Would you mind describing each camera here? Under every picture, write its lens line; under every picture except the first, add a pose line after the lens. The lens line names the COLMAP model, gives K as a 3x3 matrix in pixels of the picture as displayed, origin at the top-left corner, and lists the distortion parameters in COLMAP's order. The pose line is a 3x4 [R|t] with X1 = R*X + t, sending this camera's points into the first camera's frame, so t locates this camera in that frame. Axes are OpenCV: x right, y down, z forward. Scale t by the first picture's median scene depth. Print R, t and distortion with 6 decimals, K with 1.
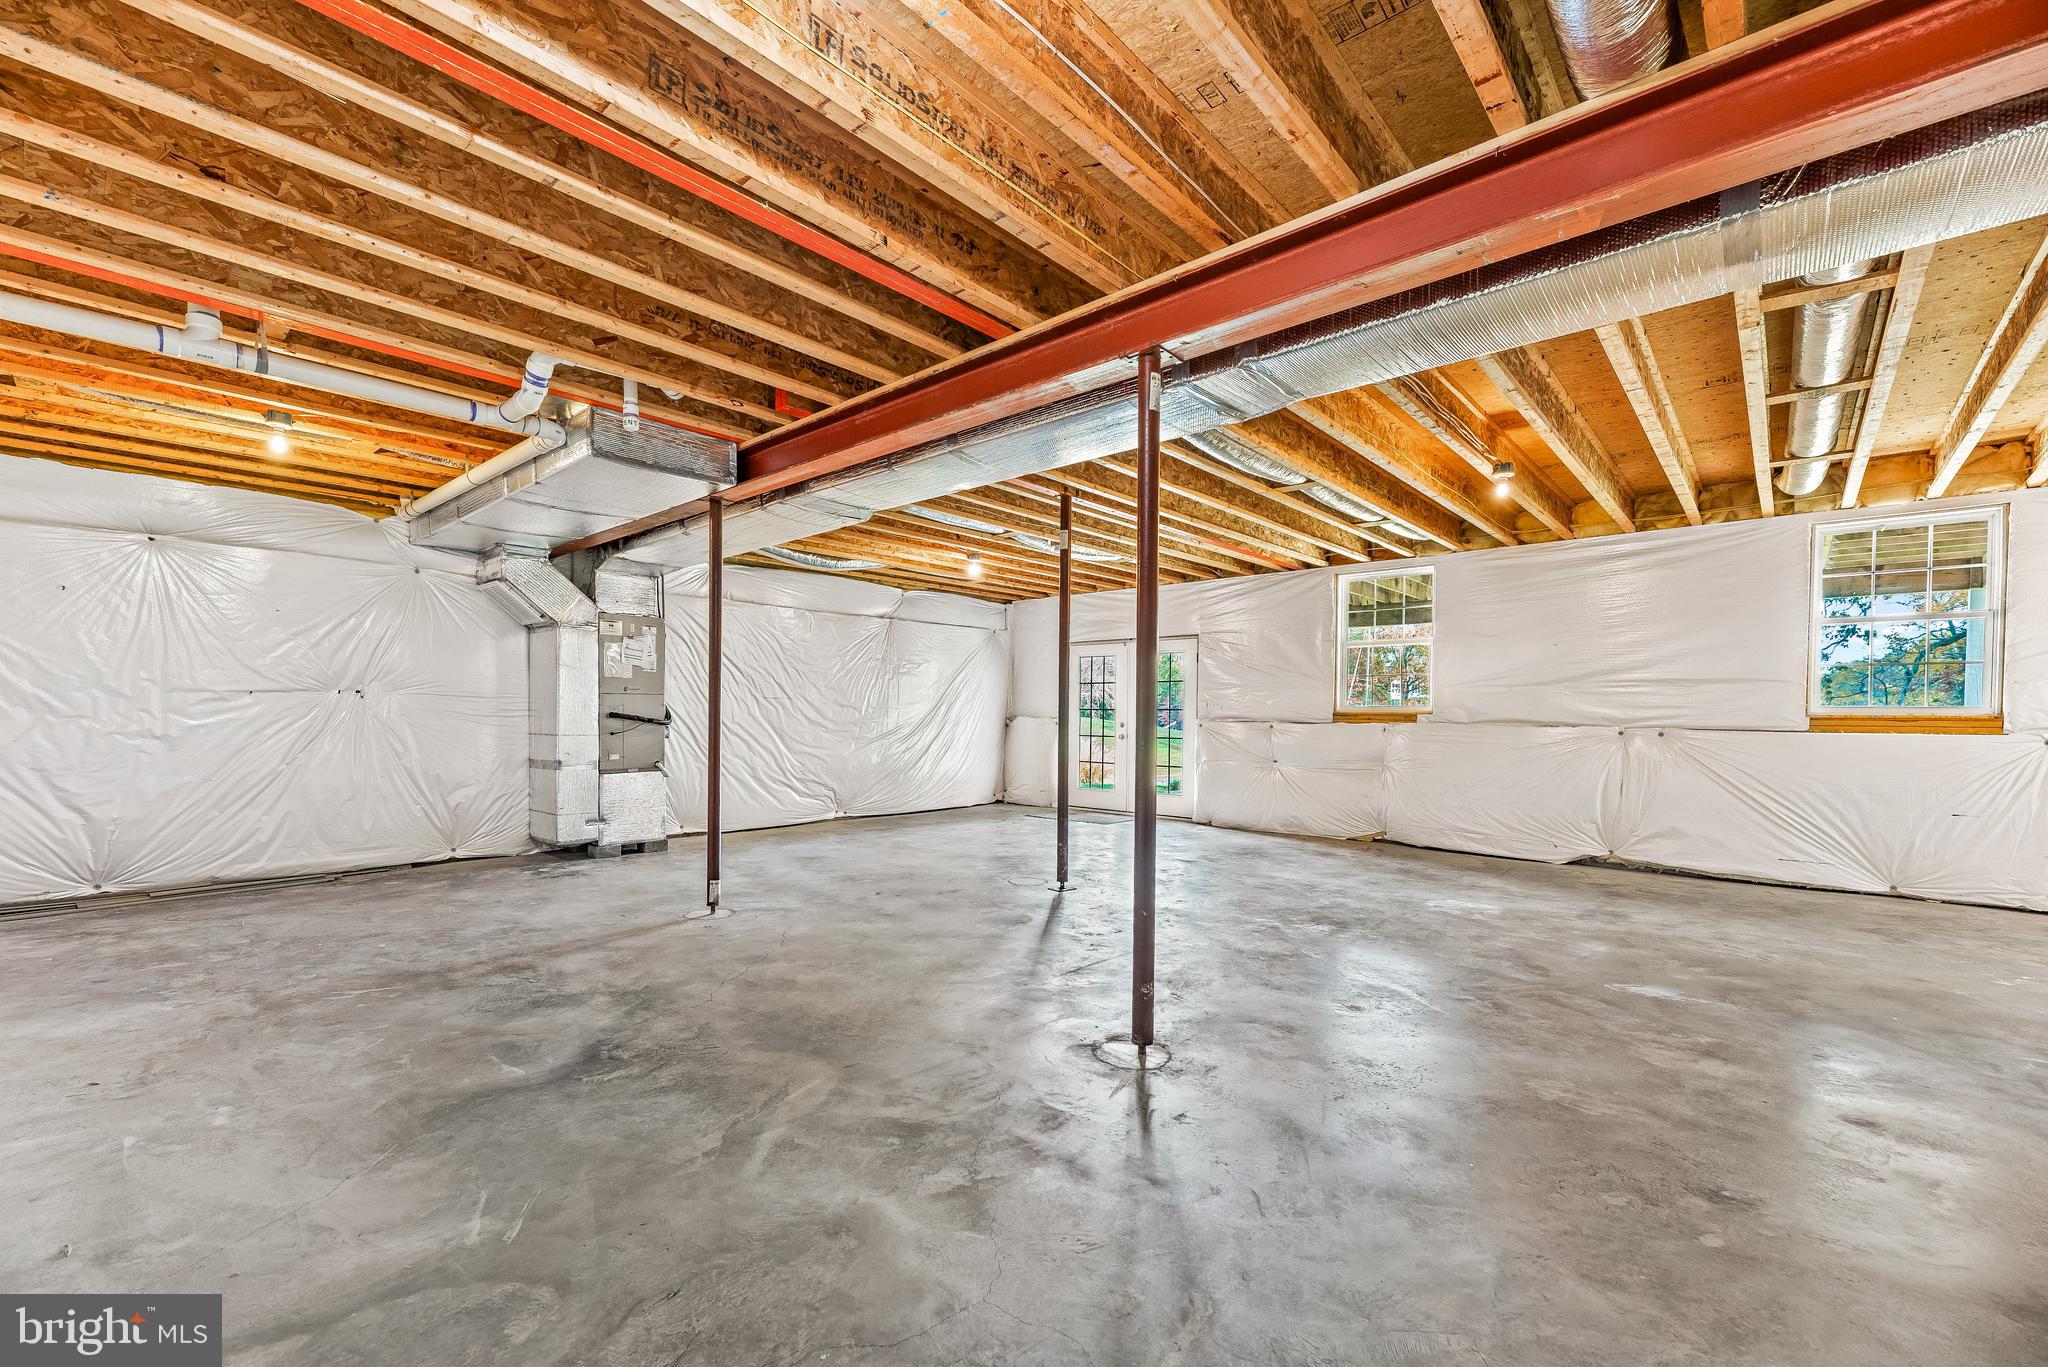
lens RADIAL K [[843.7, 0, 999.1], [0, 843.7, 722.9], [0, 0, 1]] dist [-0.001164, -0.000246]
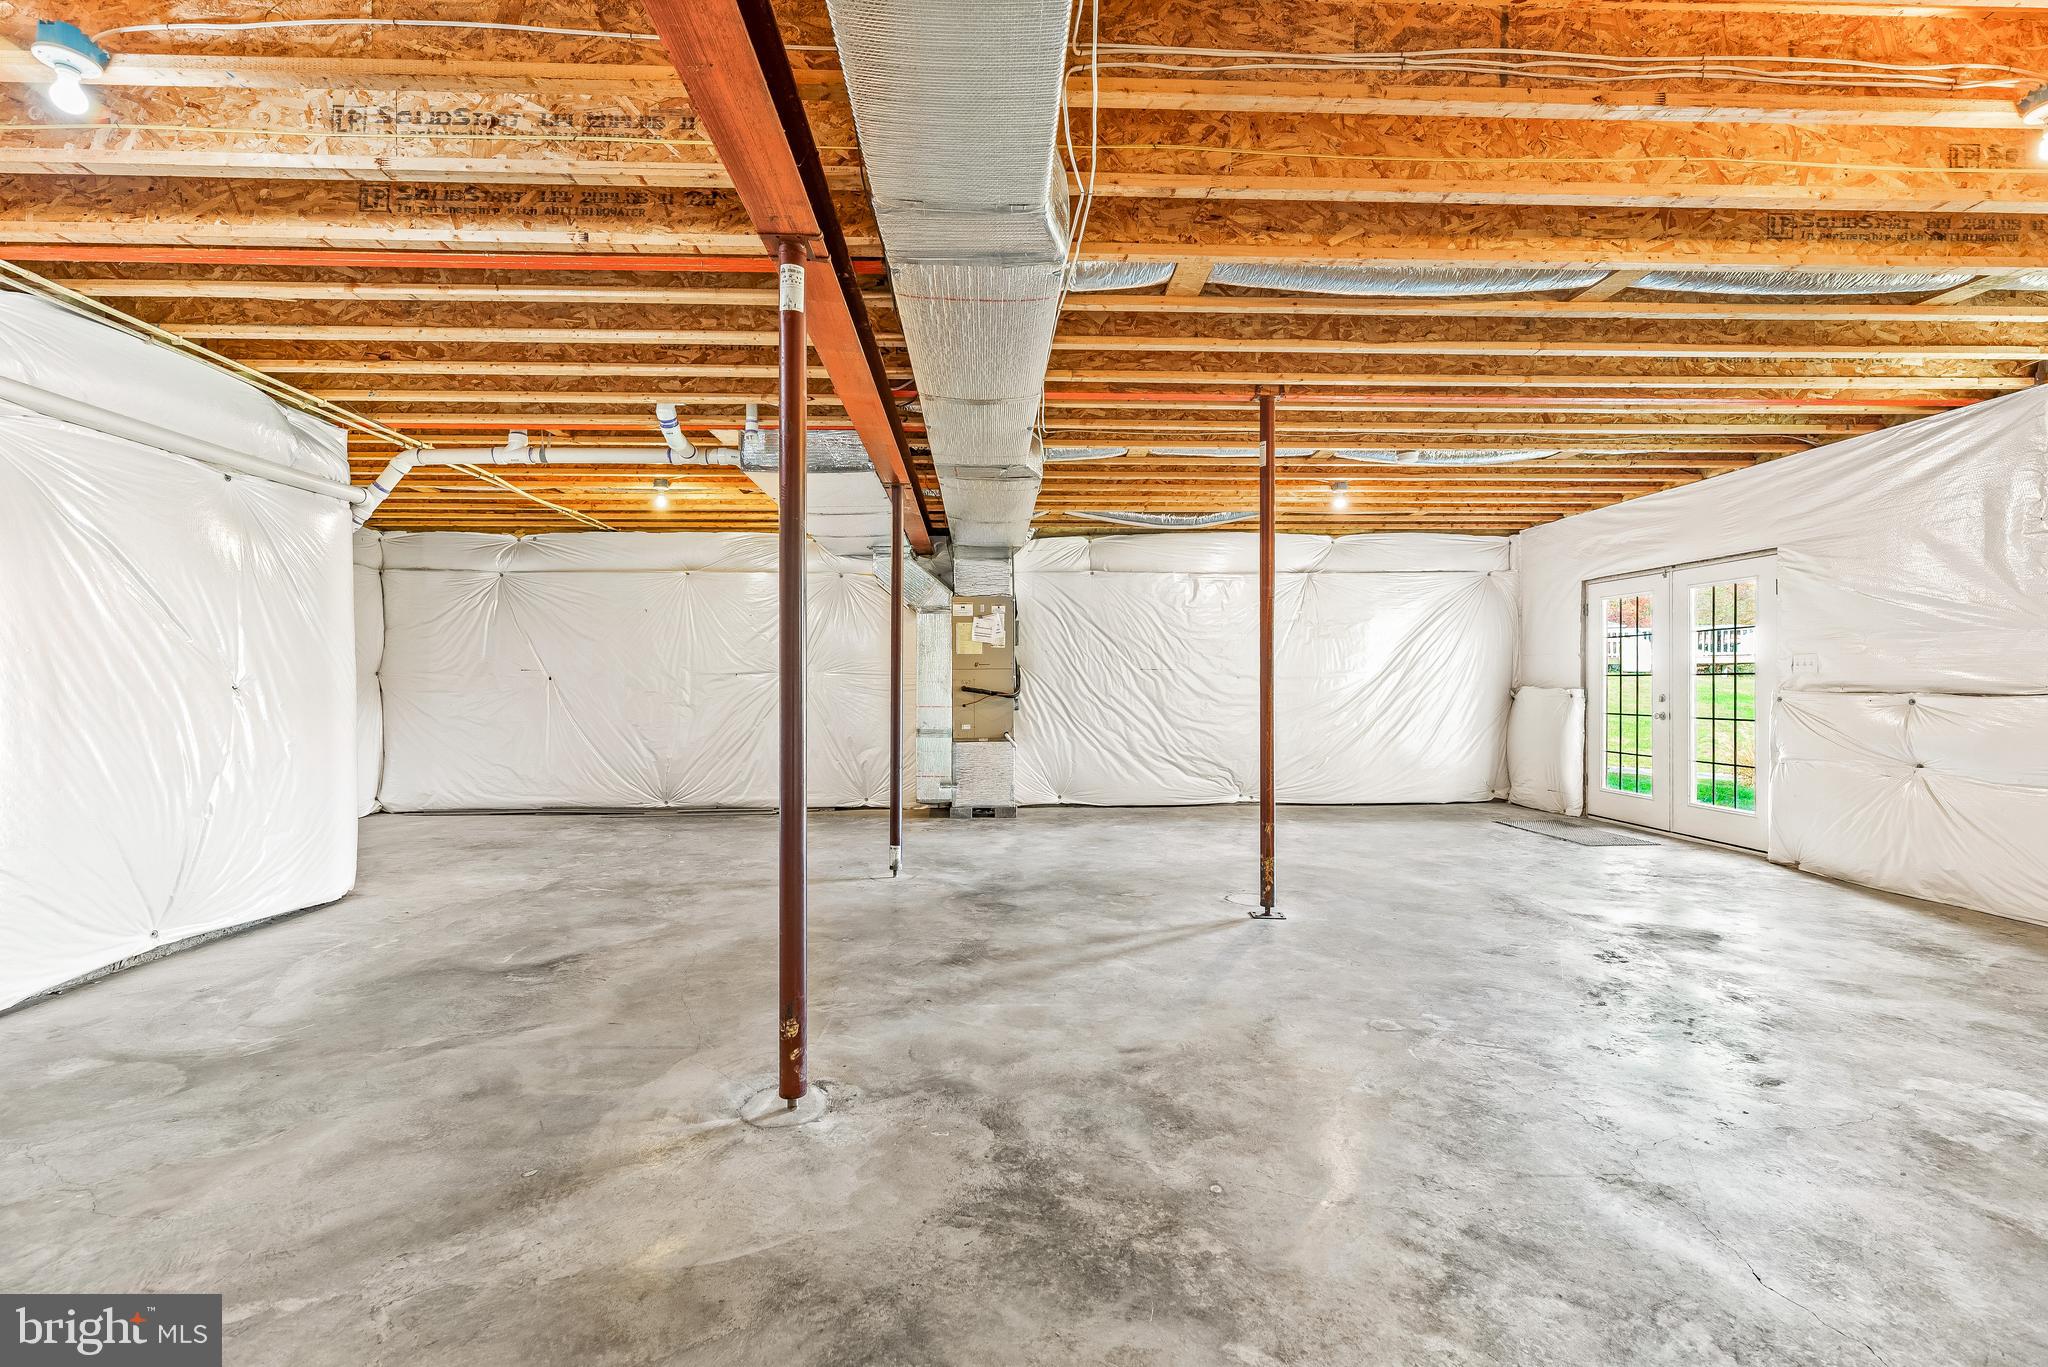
lens RADIAL K [[875.0, 0, 1014.7], [0, 875.0, 682.3], [0, 0, 1]] dist [-0.000079, 0.000225]
pose [[0.709535, -0.011563, -0.704576, 0.504975], [0.001227, 0.999884, -0.015174, -0.000466], [0.704670, 0.009902, 0.709467, 0.305427]]
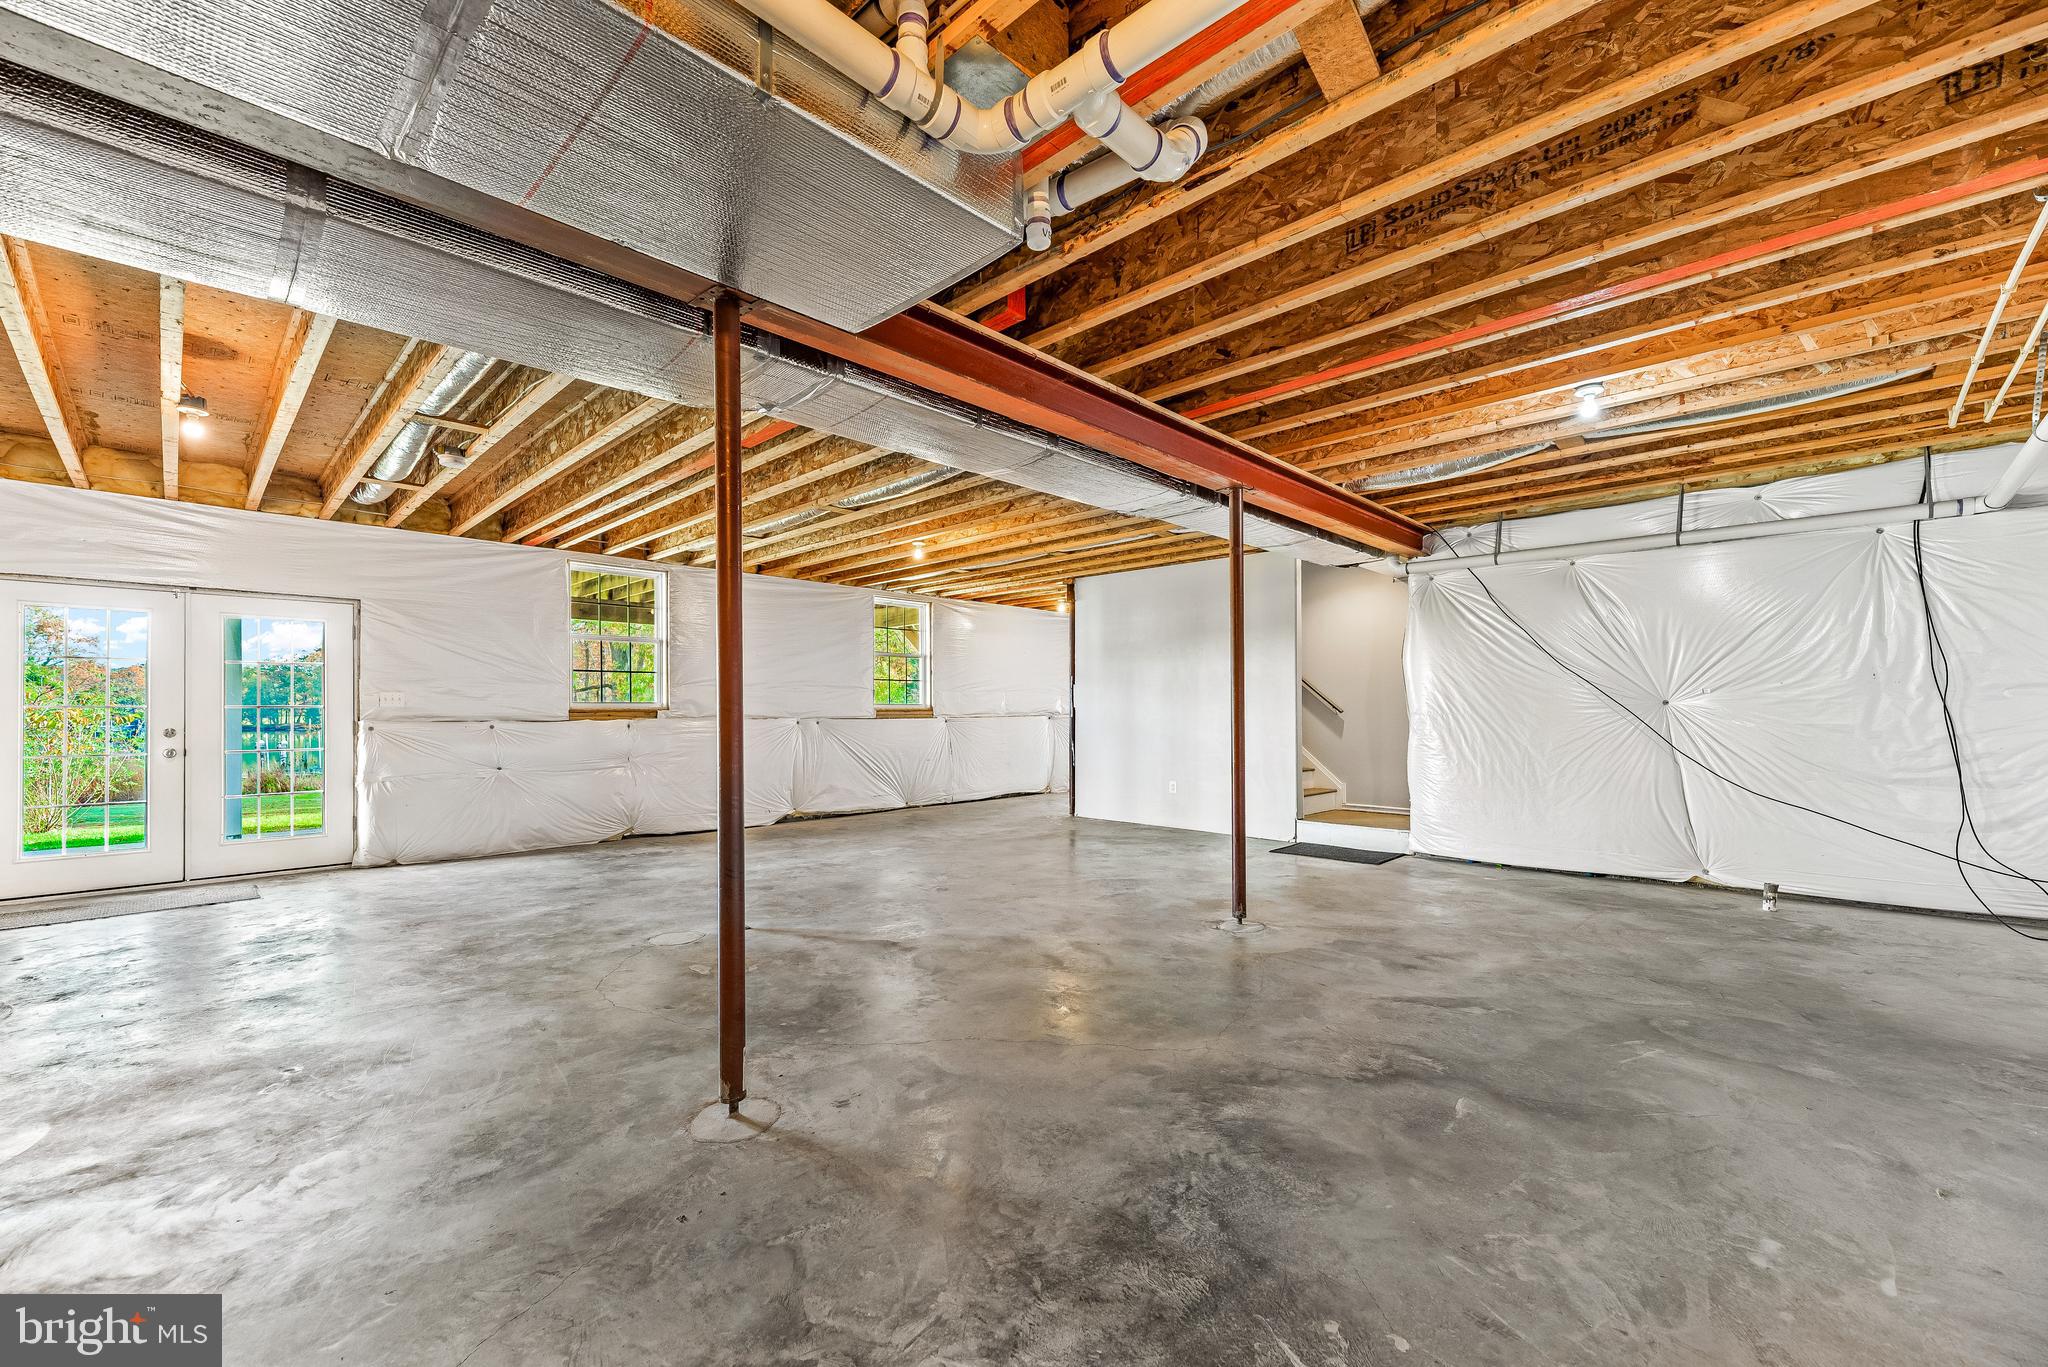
lens RADIAL K [[829.9, 0, 1019.7], [0, 829.9, 709.9], [0, 0, 1]] dist [0.000565, -0.000077]
pose [[0.023061, -0.007102, 0.999709, -0.776274], [0.014492, 0.999872, 0.006769, -0.015996], [-0.999629, 0.014332, 0.023161, 0.760222]]
